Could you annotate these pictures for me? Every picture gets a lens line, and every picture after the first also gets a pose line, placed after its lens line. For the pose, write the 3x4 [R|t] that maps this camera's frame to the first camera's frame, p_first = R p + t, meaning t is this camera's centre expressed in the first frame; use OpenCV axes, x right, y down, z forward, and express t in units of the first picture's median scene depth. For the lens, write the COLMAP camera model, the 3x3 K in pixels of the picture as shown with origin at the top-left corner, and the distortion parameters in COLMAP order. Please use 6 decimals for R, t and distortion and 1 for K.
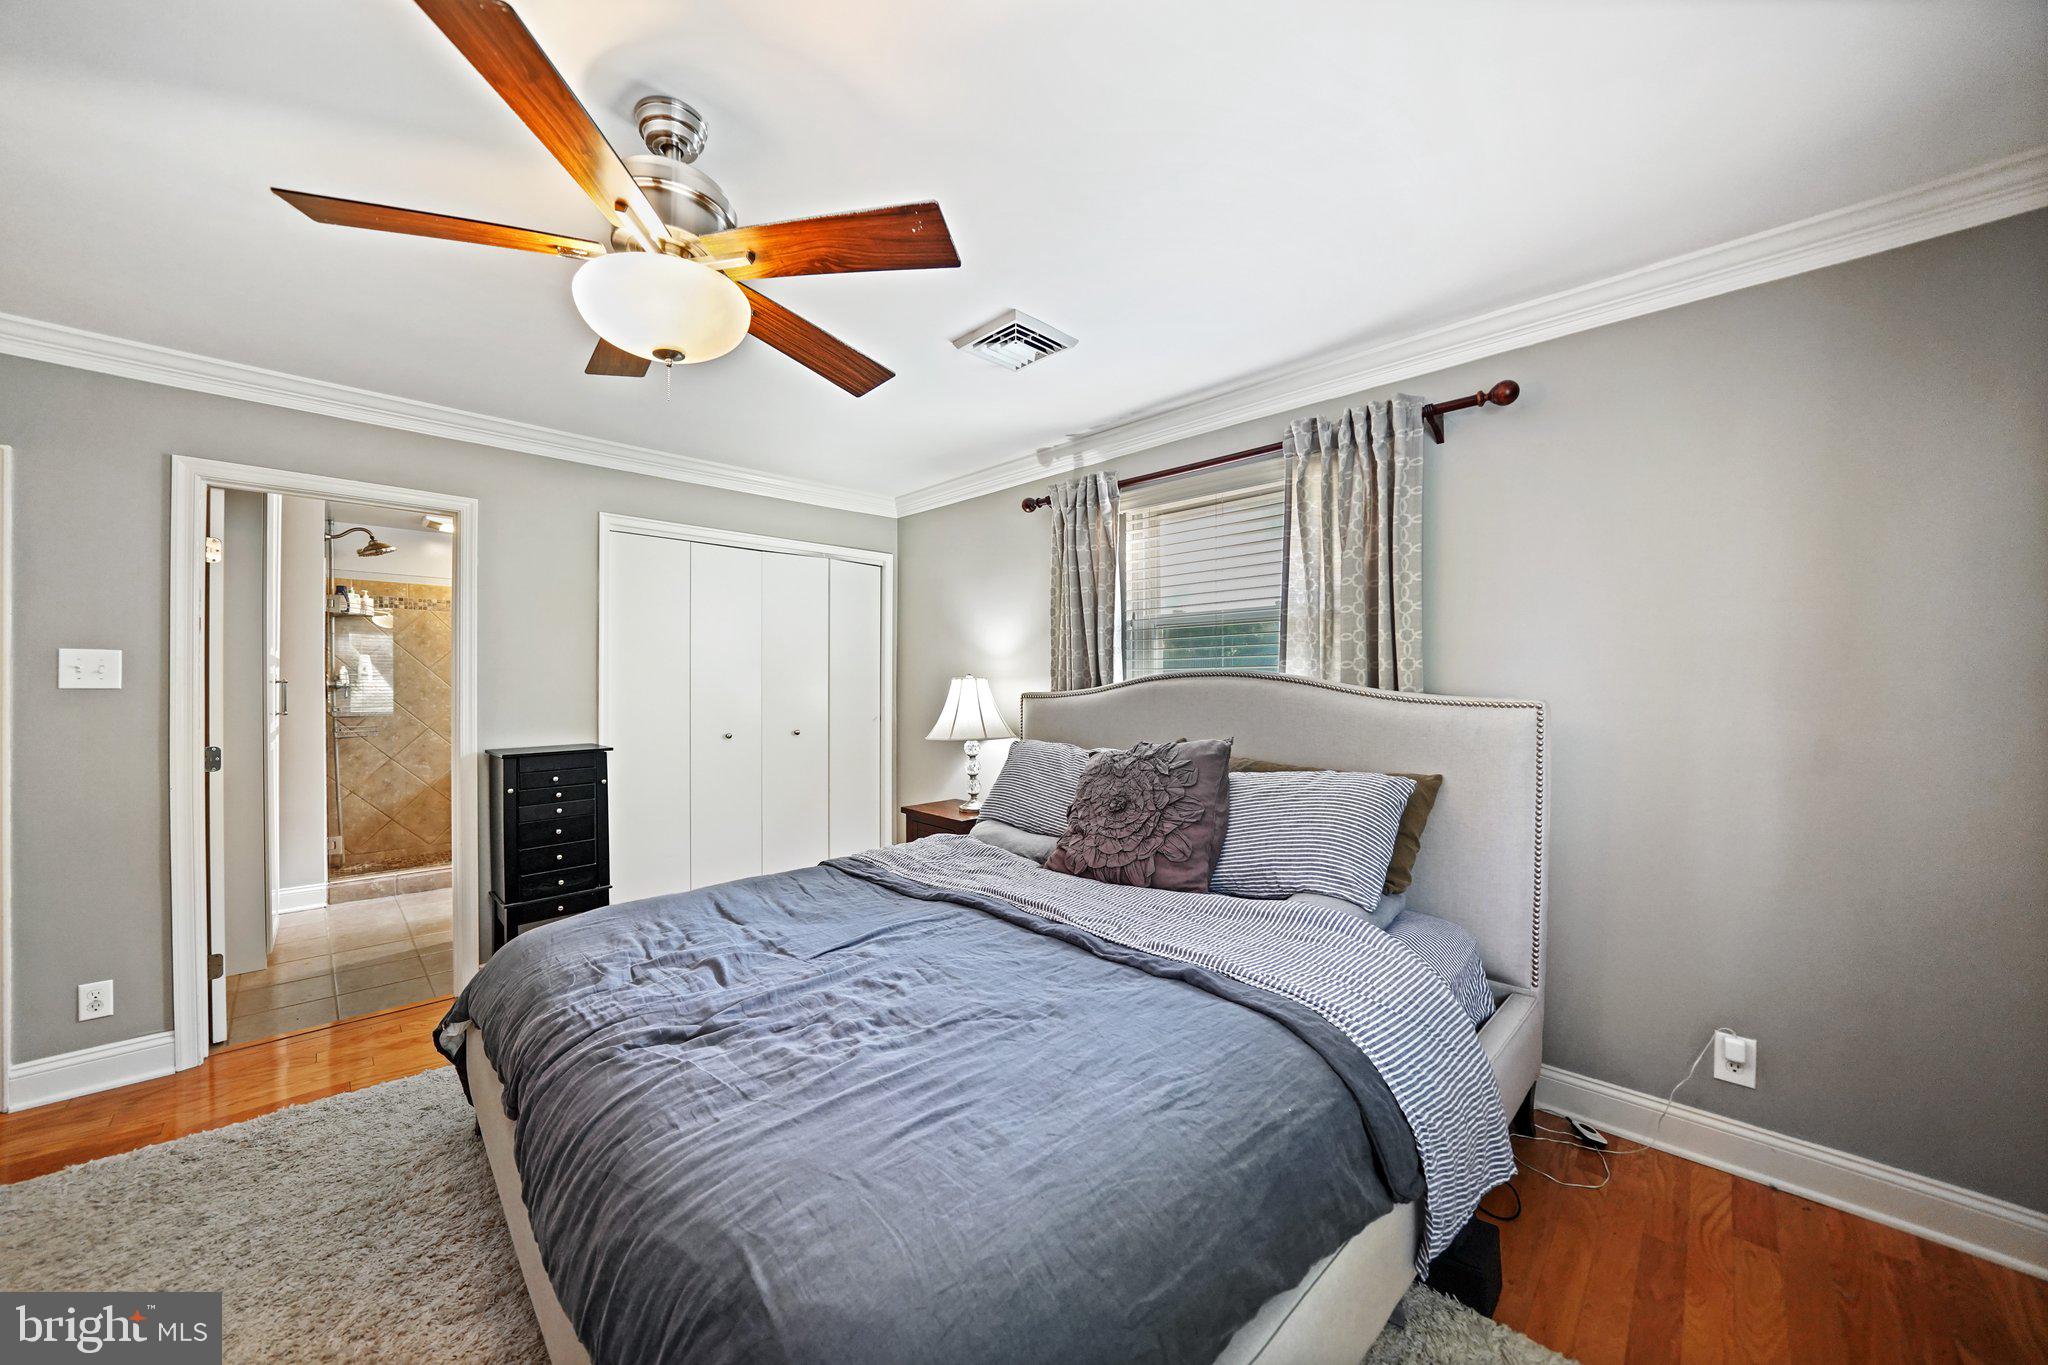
lens RADIAL K [[723.4, 0, 1033.6], [0, 723.4, 677.2], [0, 0, 1]] dist [-0.020764, 0.000878]
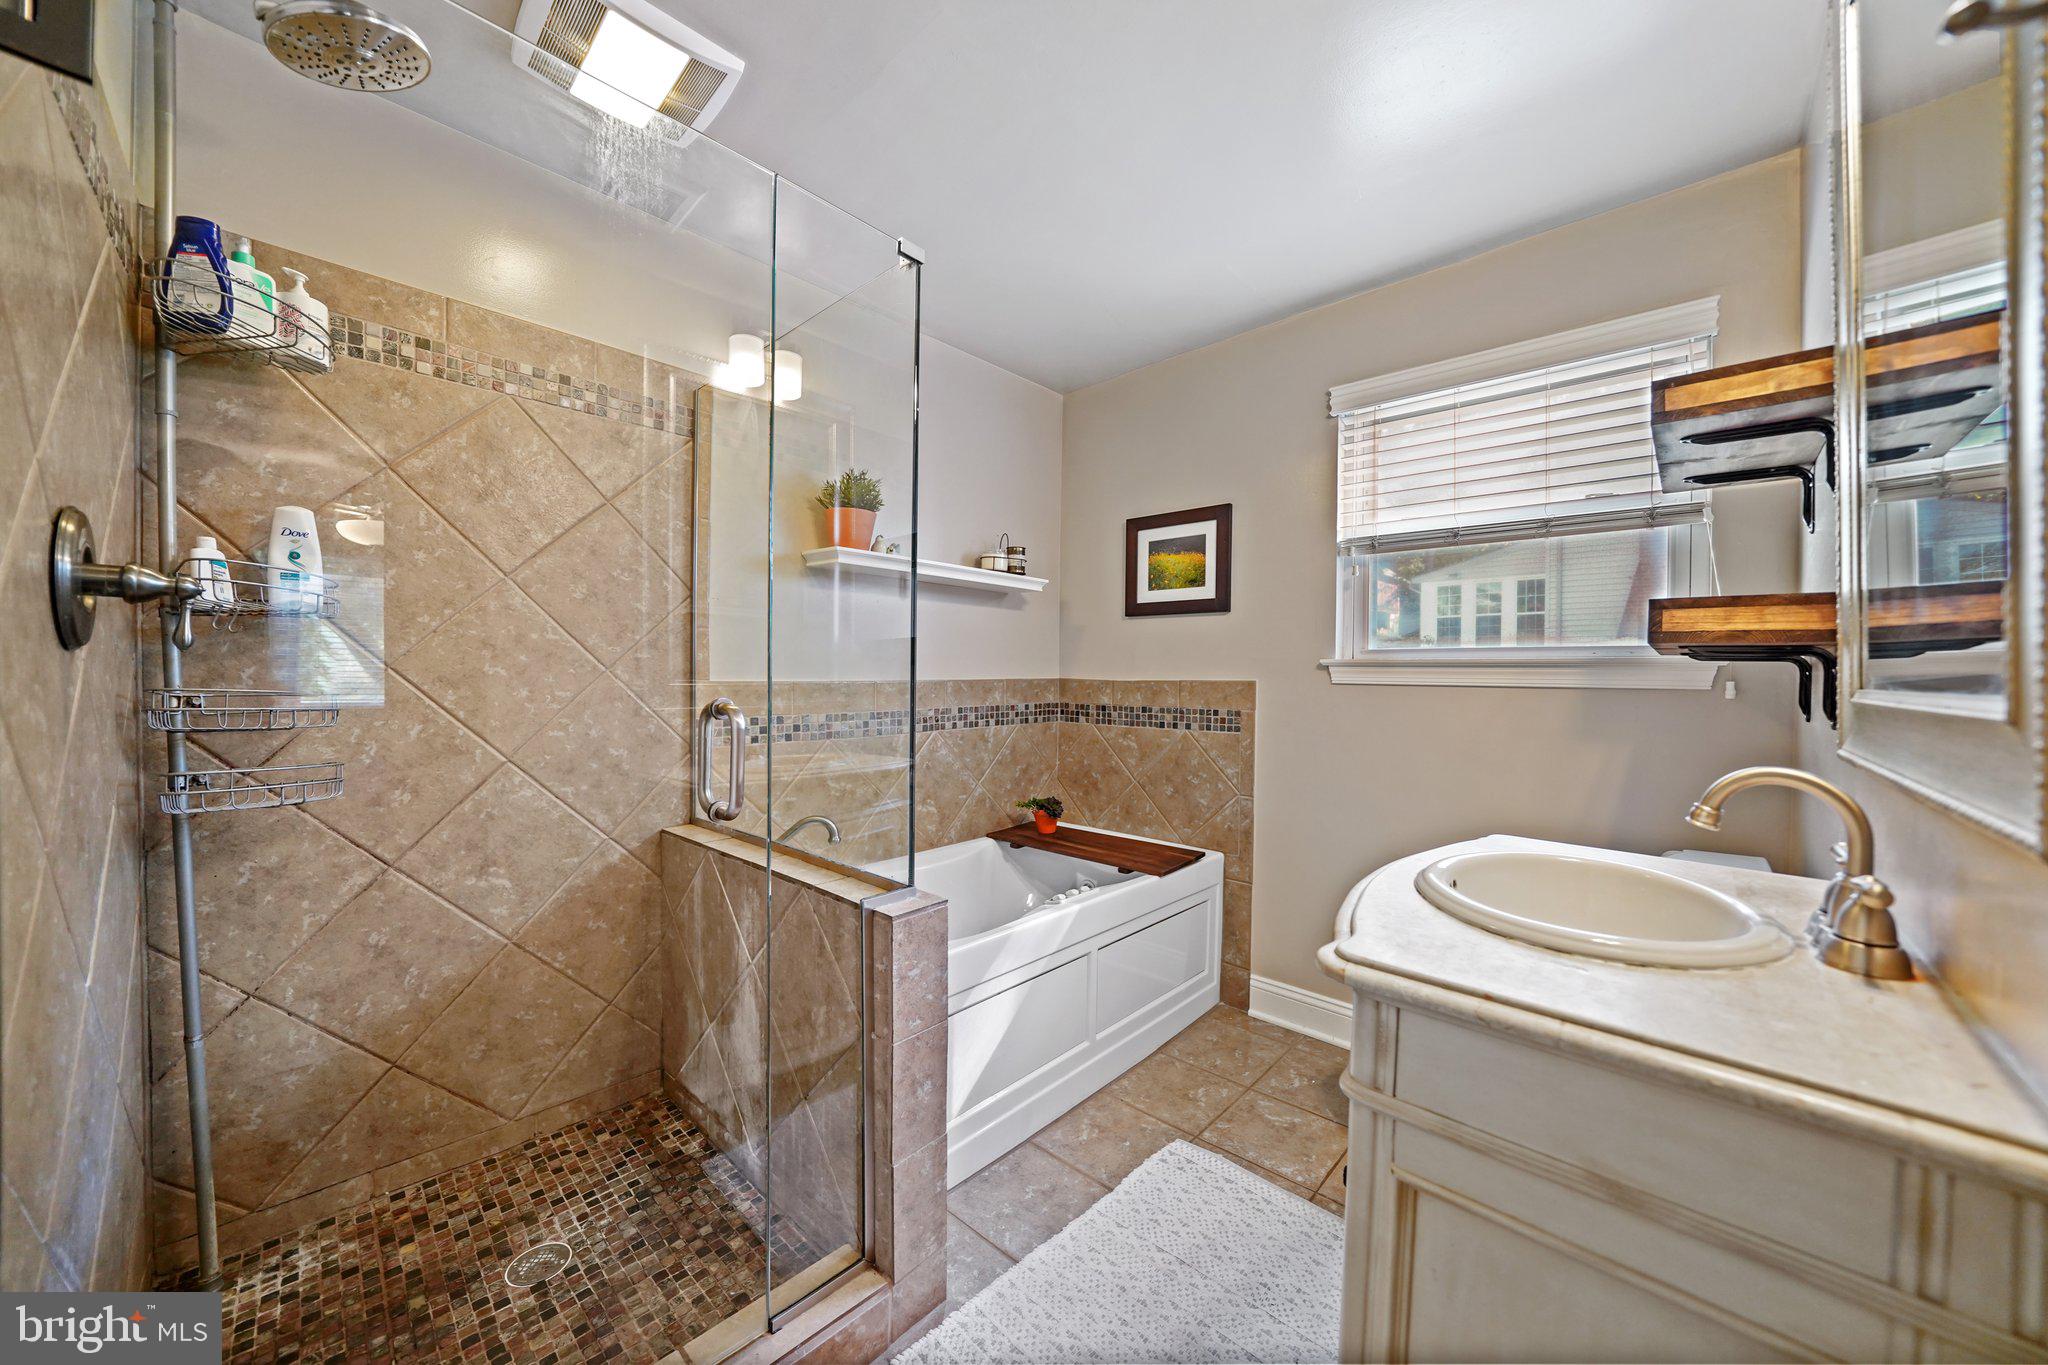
lens RADIAL K [[723.4, 0, 1032.4], [0, 723.4, 676.3], [0, 0, 1]] dist [-0.020764, 0.000878]
pose [[0.999953, 0.005676, 0.007864, -0.449489], [-0.005736, 0.999954, 0.007641, 0.021352], [-0.007820, -0.007686, 0.999940, 0.494928]]
